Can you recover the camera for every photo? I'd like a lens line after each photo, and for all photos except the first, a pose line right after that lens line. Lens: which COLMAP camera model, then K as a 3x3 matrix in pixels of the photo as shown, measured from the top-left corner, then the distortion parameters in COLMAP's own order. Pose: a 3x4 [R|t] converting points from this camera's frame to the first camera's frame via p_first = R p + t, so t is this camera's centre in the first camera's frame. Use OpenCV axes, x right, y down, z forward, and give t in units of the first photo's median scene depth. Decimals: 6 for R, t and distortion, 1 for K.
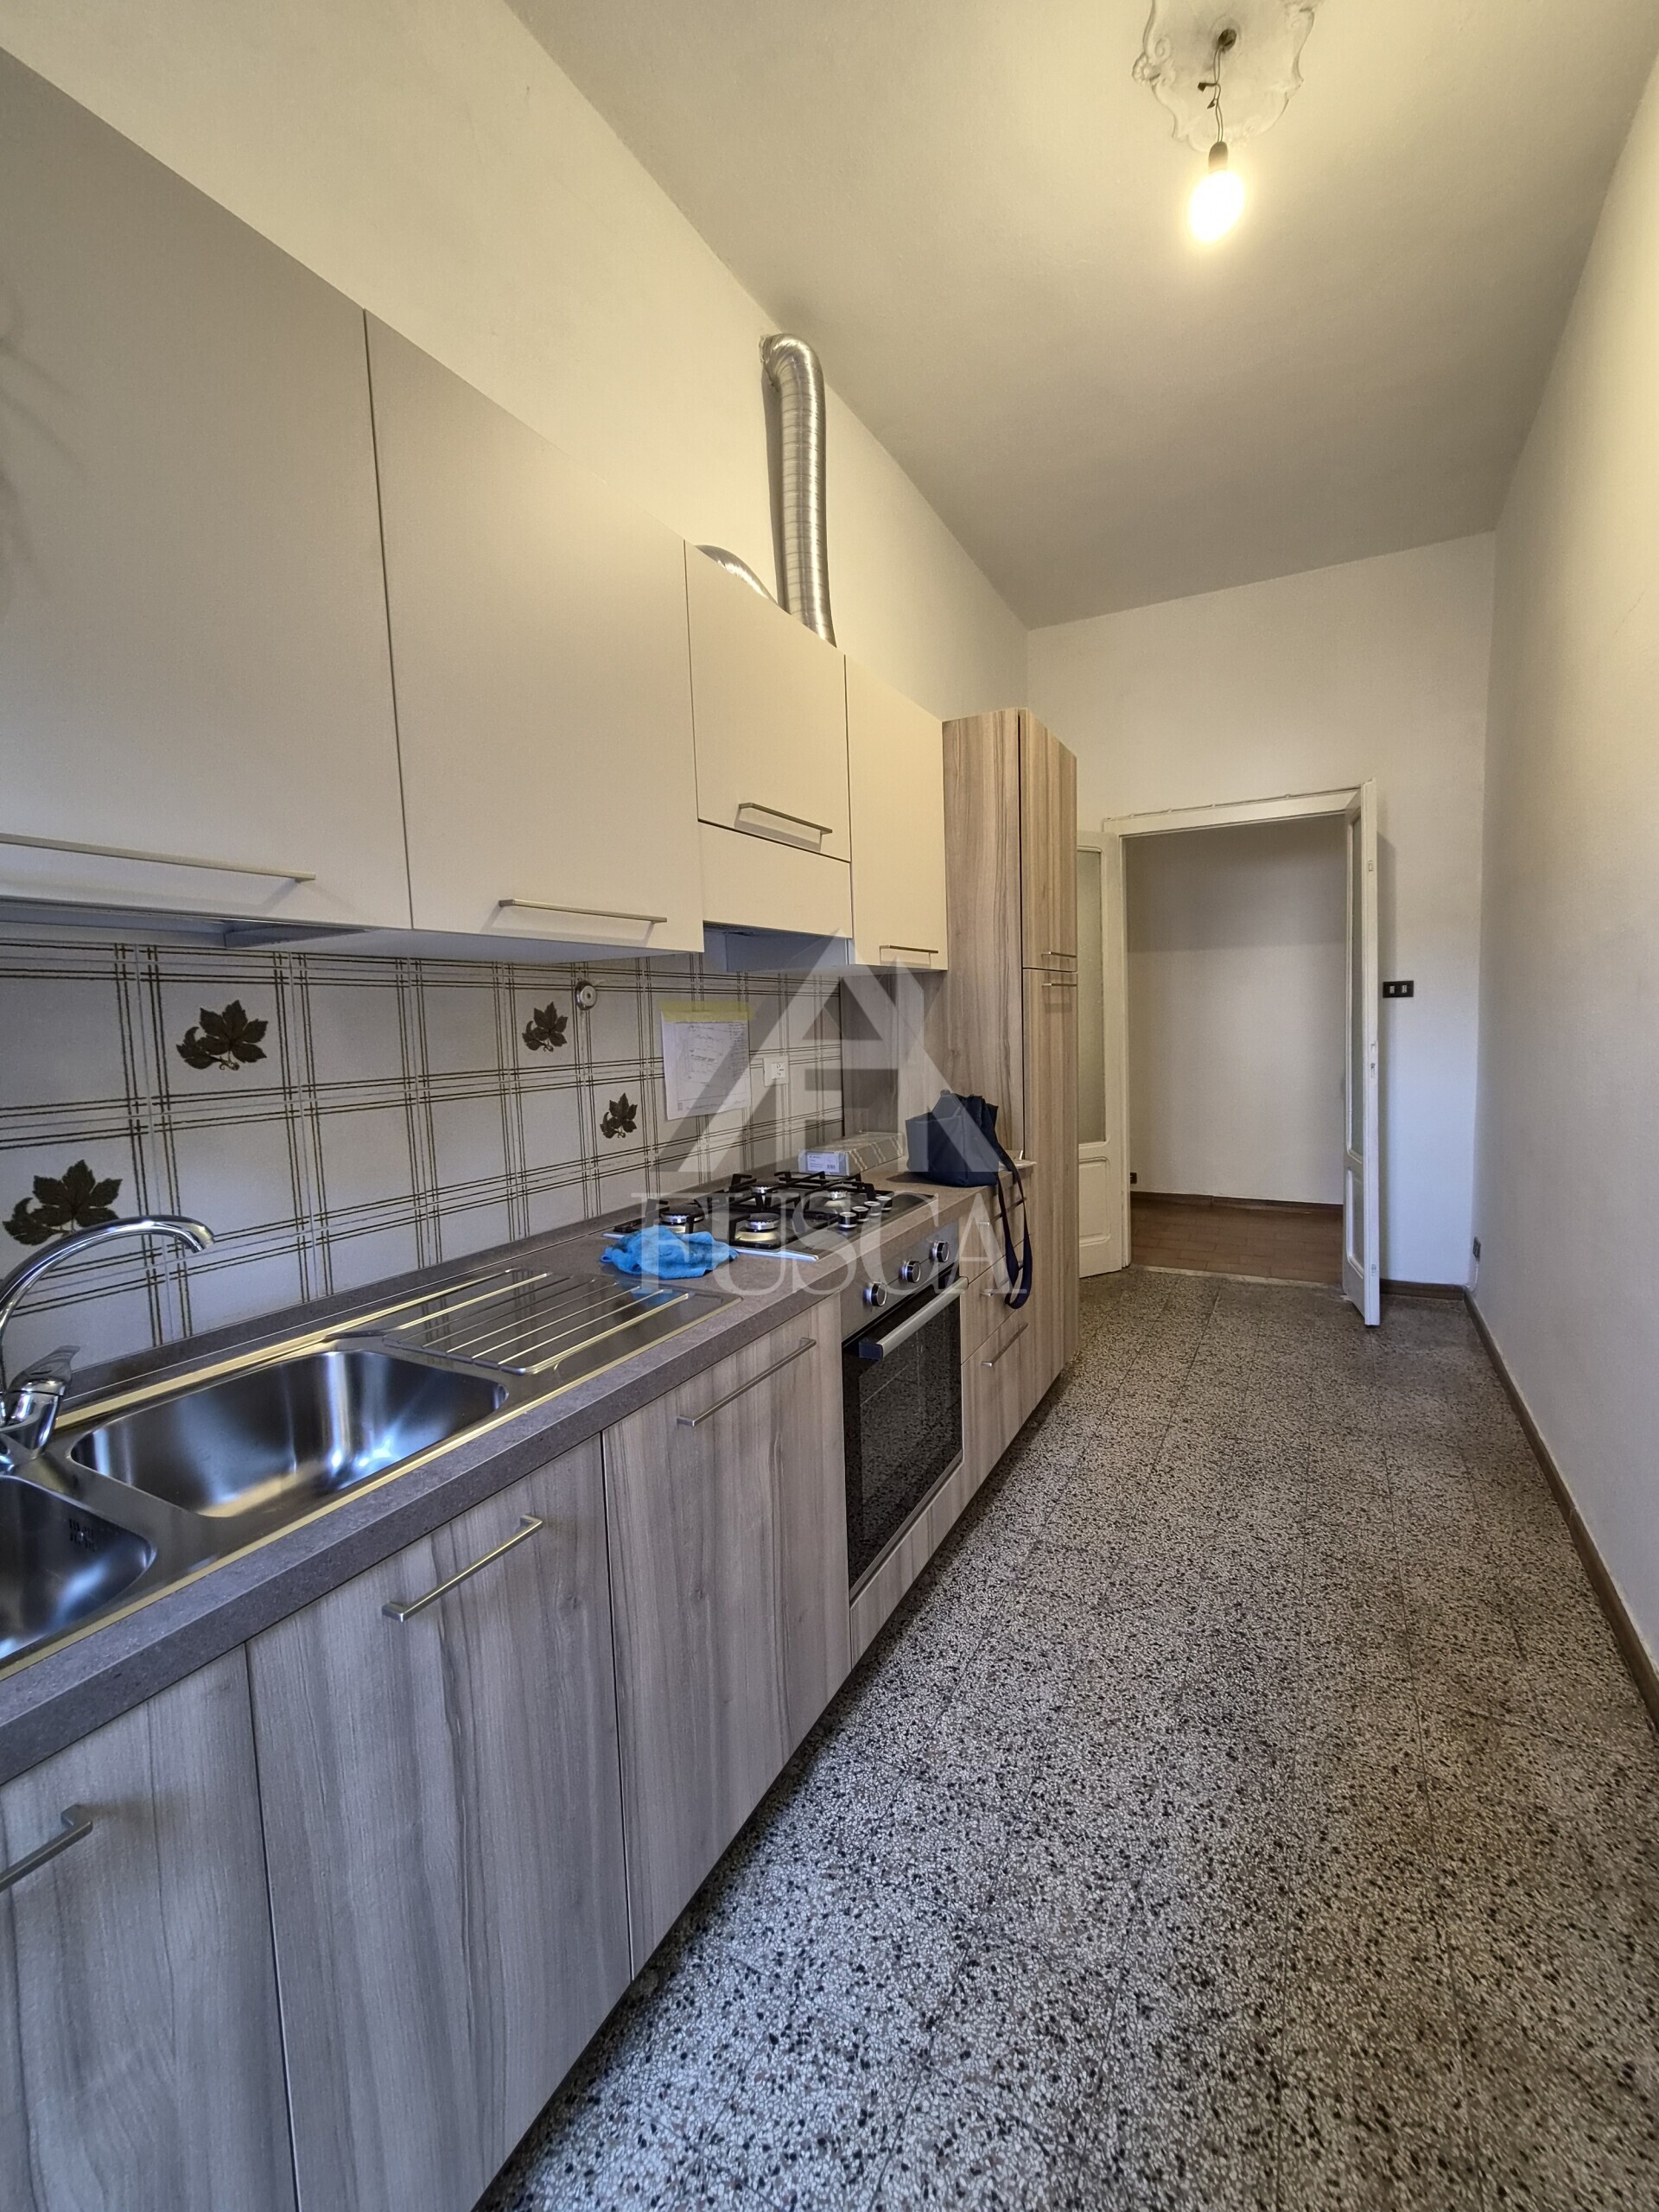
lens RADIAL K [[912.4, 0, 848.1], [0, 912.4, 1098.6], [0, 0, 1]] dist [0.002400, 0.001174]
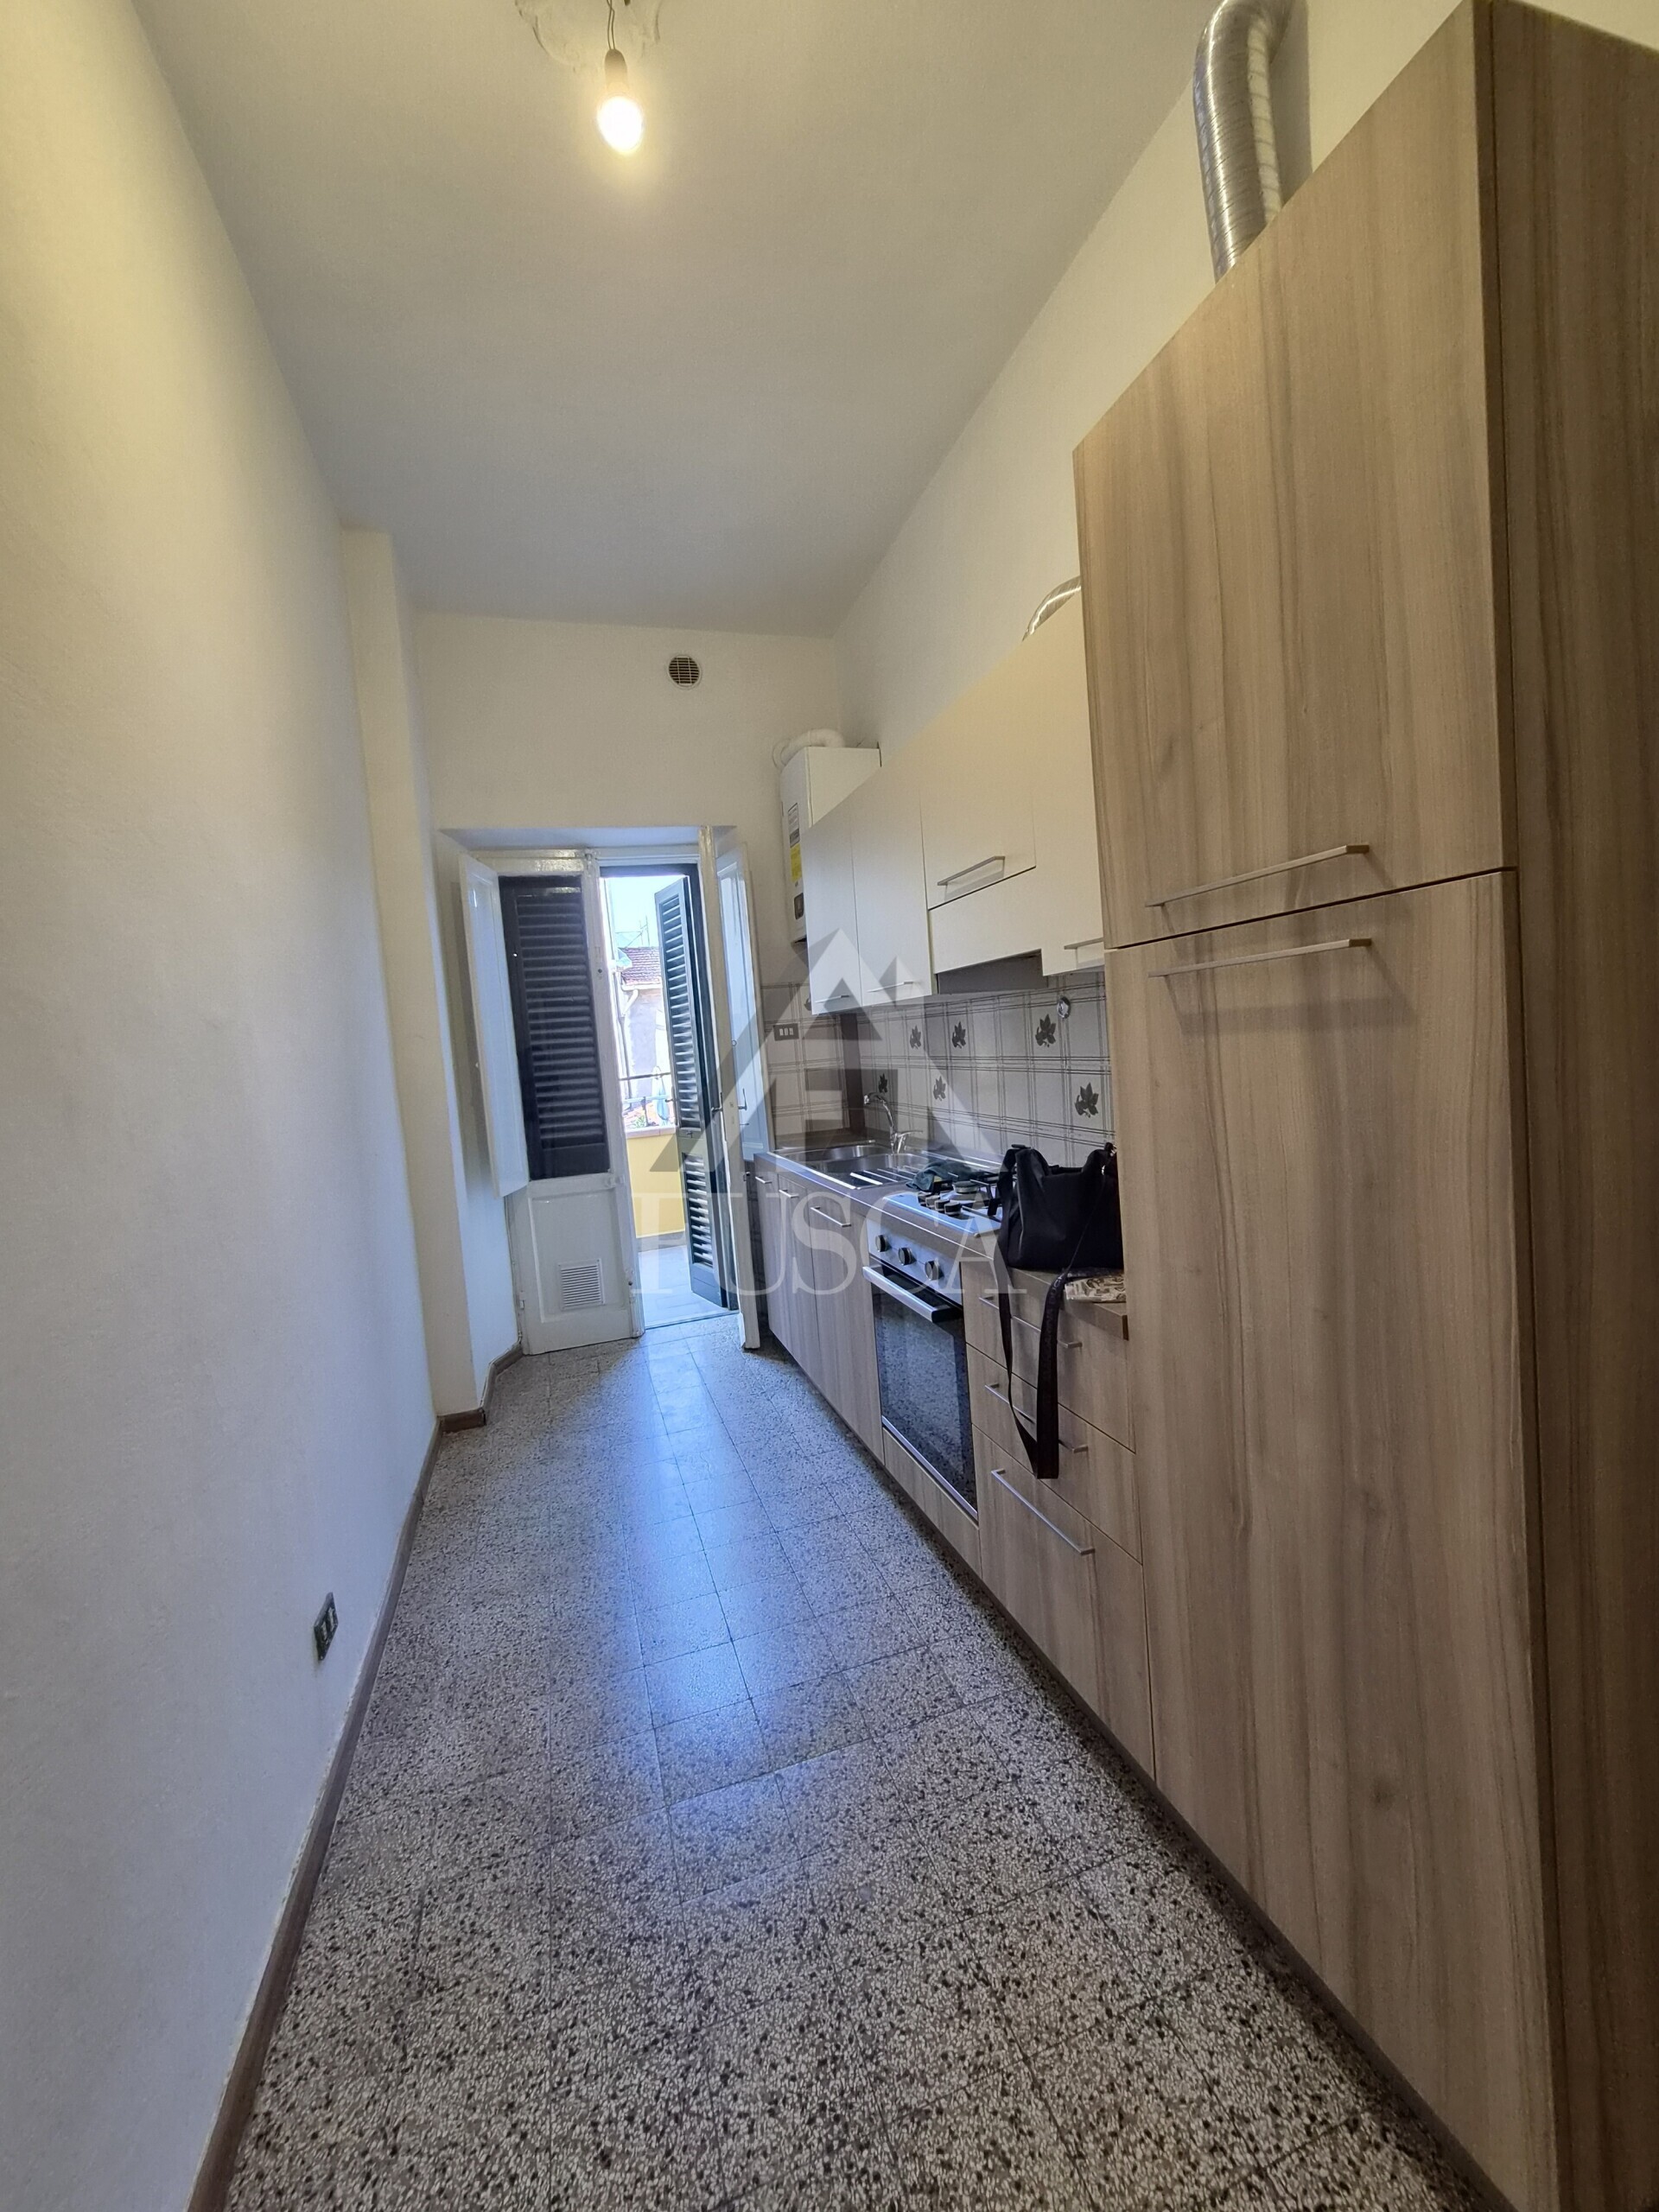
lens RADIAL K [[912.4, 0, 832.6], [0, 912.4, 1087.5], [0, 0, 1]] dist [0.002400, 0.001174]
pose [[-0.702987, 0.120839, -0.700862, 0.941353], [0.033330, 0.989975, 0.137256, -0.195606], [0.710421, 0.073130, -0.699967, 1.733374]]
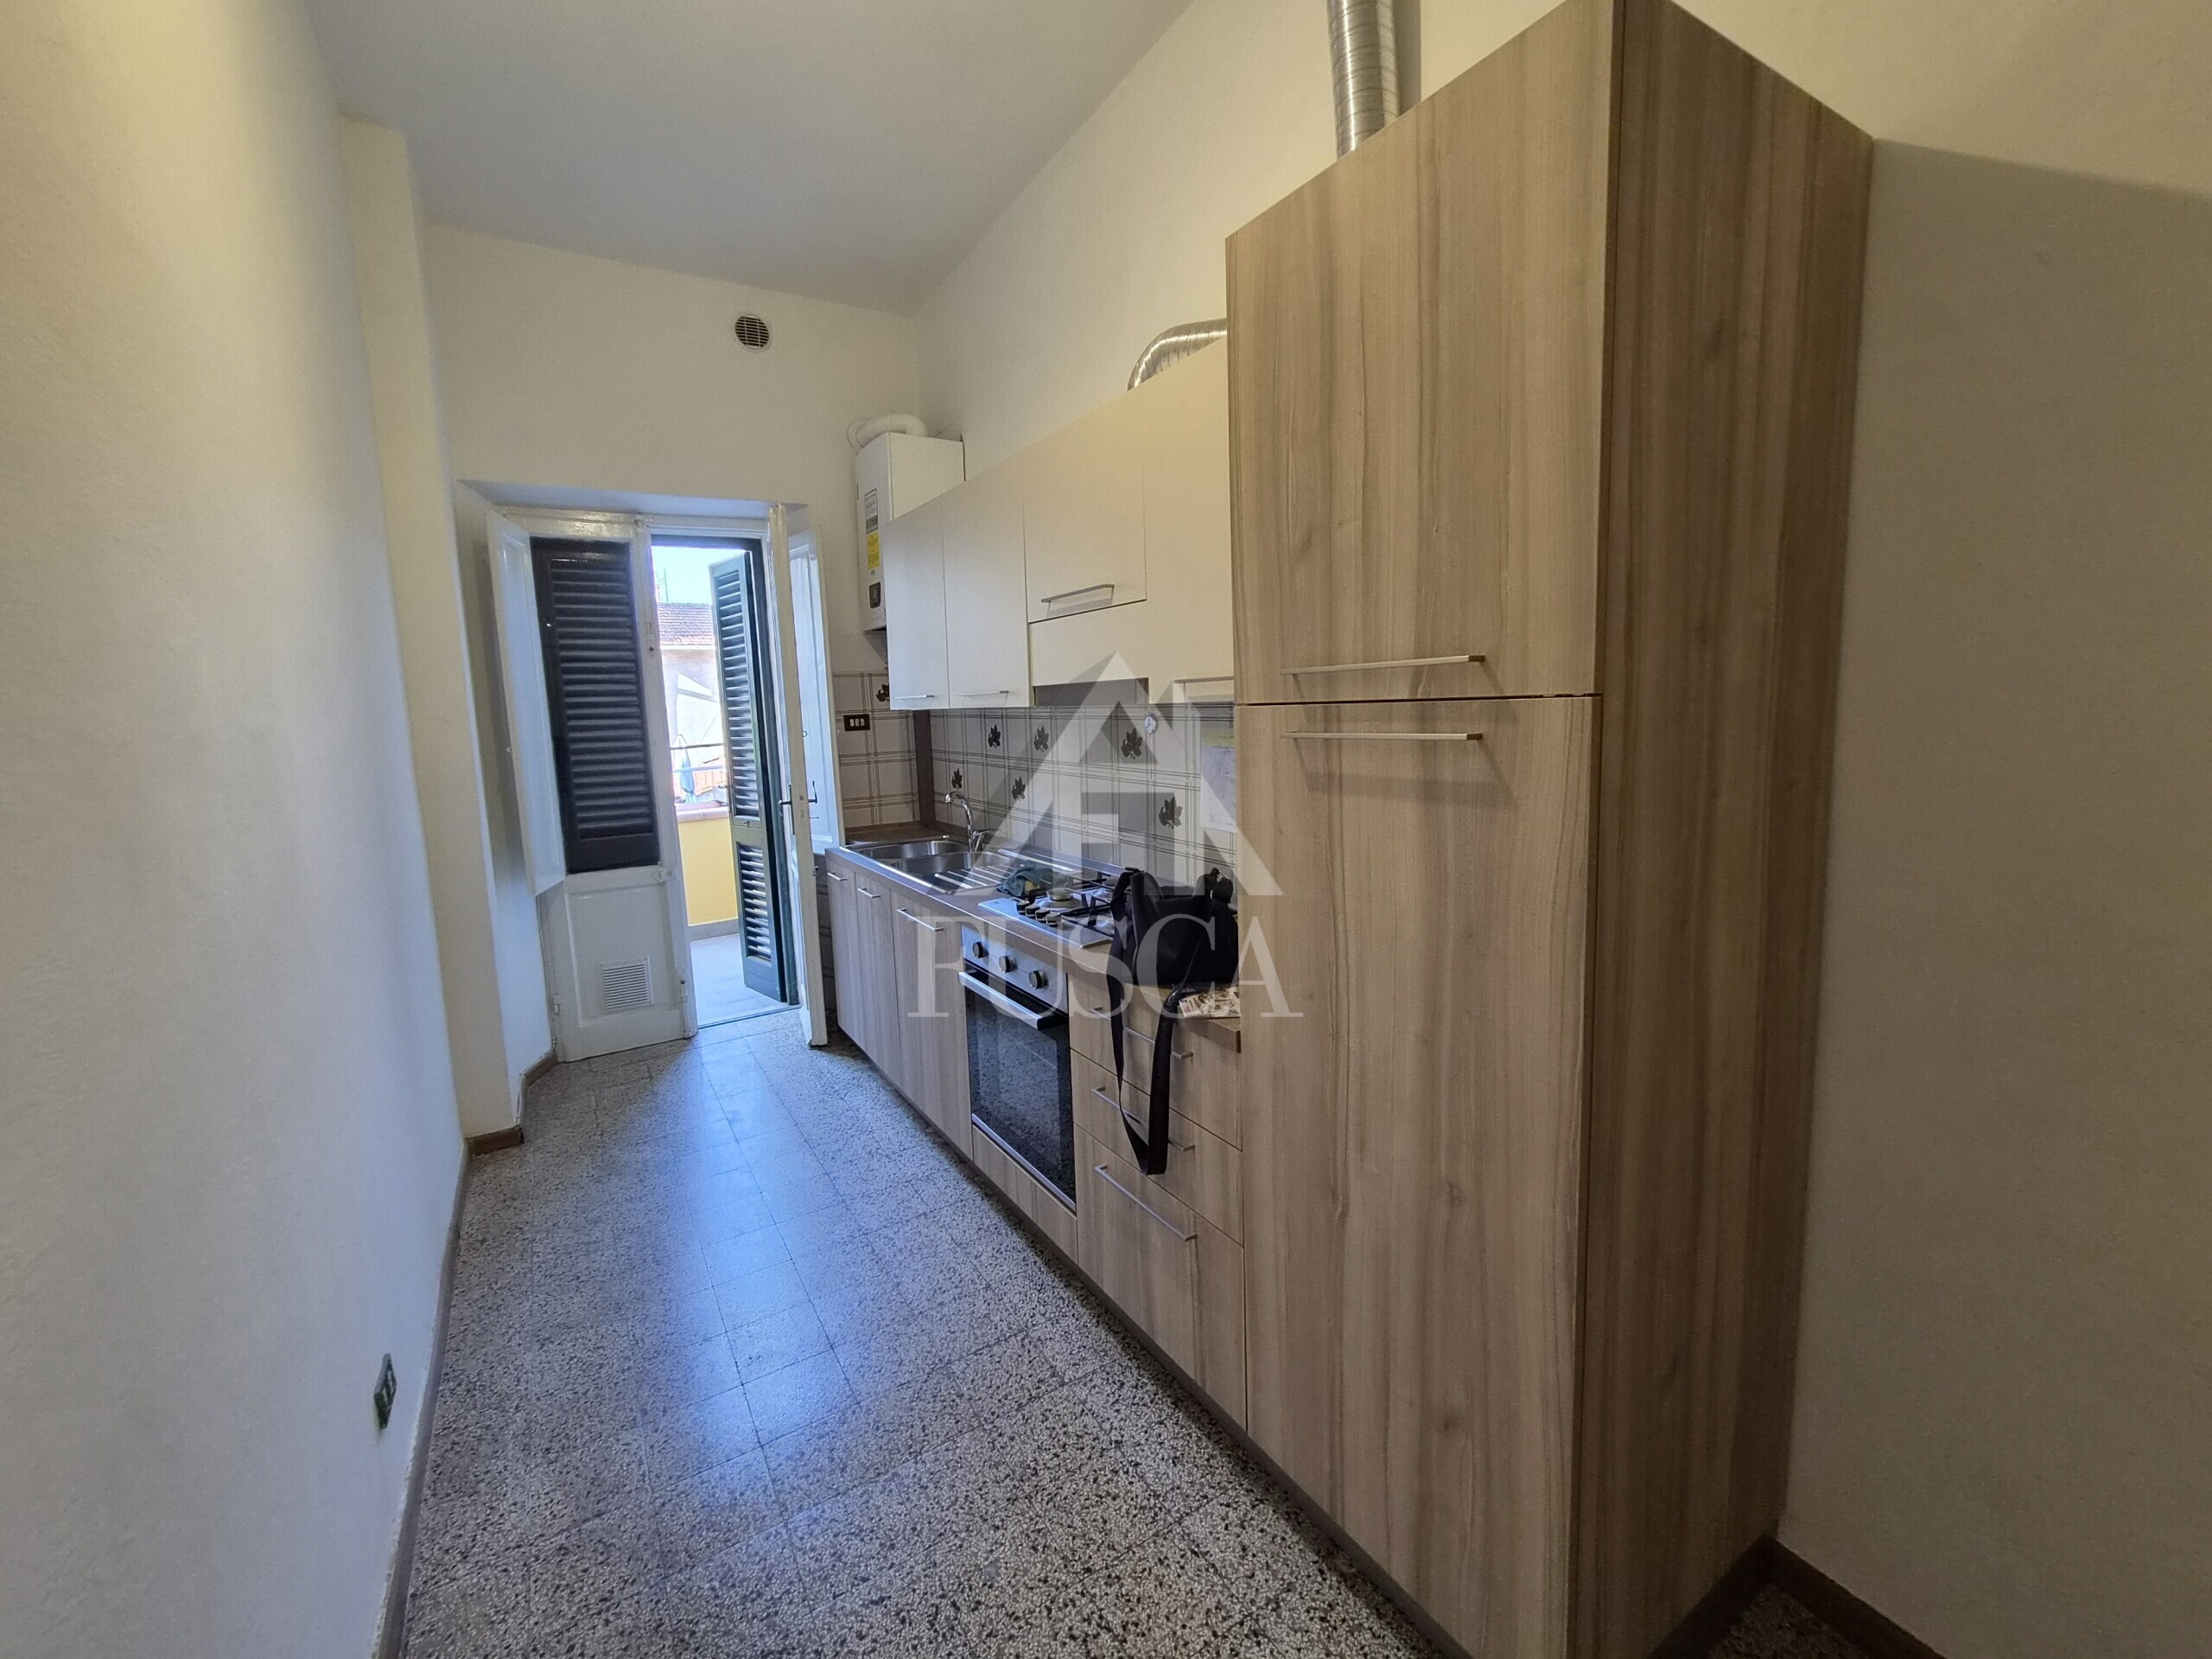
lens RADIAL K [[912.4, 0, 1081.9], [0, 912.4, 800.7], [0, 0, 1]] dist [0.002400, 0.001174]
pose [[-0.523466, 0.140493, -0.840384, 1.019447], [-0.027601, 0.982998, 0.181527, -0.255425], [0.851600, 0.118219, -0.510688, 1.674538]]
